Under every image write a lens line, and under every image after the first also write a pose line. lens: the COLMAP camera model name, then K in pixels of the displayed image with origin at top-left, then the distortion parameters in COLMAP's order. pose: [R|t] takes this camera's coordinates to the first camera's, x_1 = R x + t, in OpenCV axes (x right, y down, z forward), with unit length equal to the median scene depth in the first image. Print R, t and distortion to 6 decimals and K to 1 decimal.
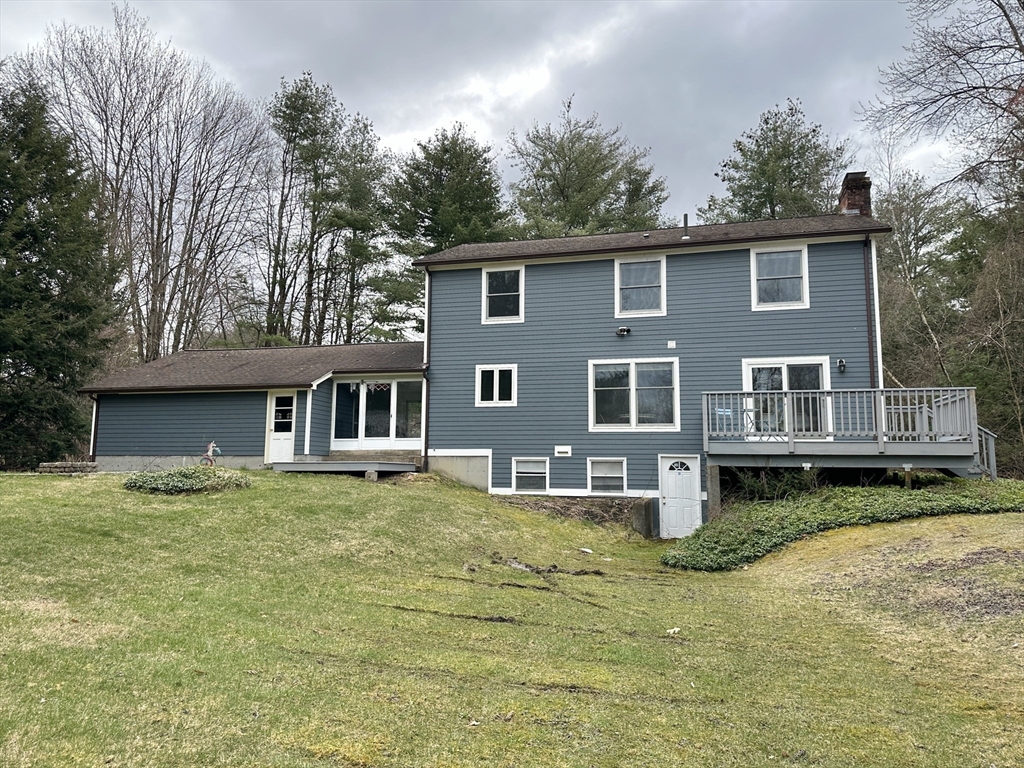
lens RADIAL K [[730.6, 0, 495.4], [0, 730.6, 382.4], [0, 0, 1]] dist [0.098936, -0.185868]
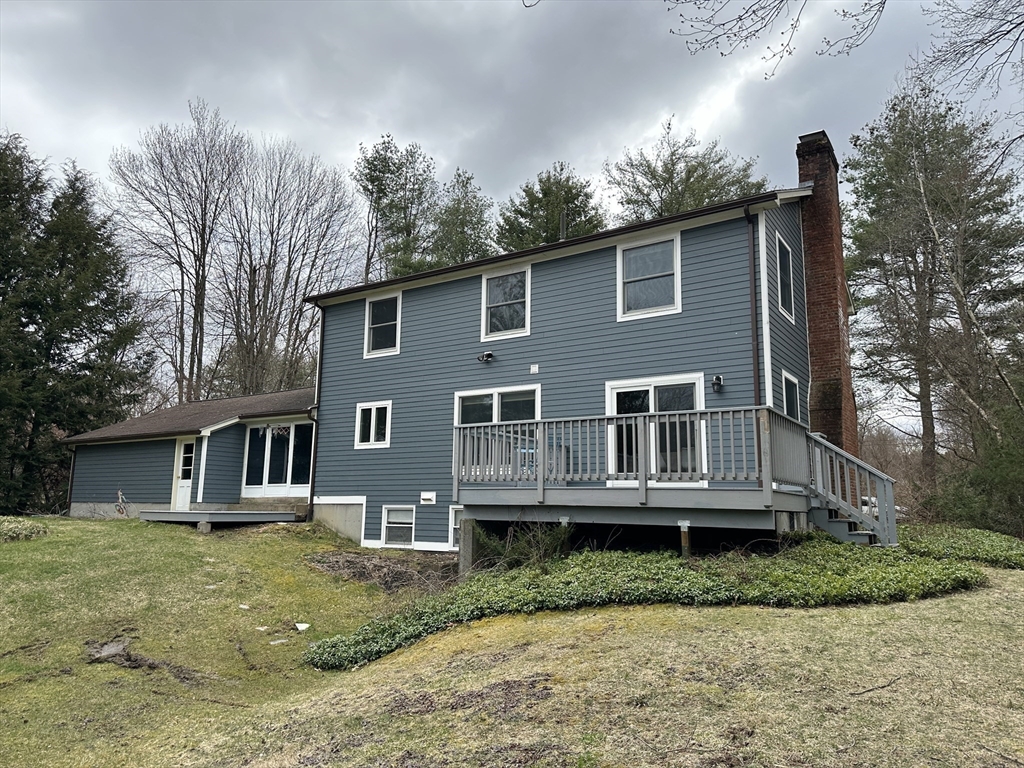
lens RADIAL K [[700.9, 0, 489.4], [0, 700.9, 383.5], [0, 0, 1]] dist [0.123454, -0.158988]
pose [[0.951061, -0.050243, -0.304892, 0.410736], [0.032361, 0.997462, -0.063426, 0.013019], [0.307304, 0.050455, 0.950273, 0.214578]]
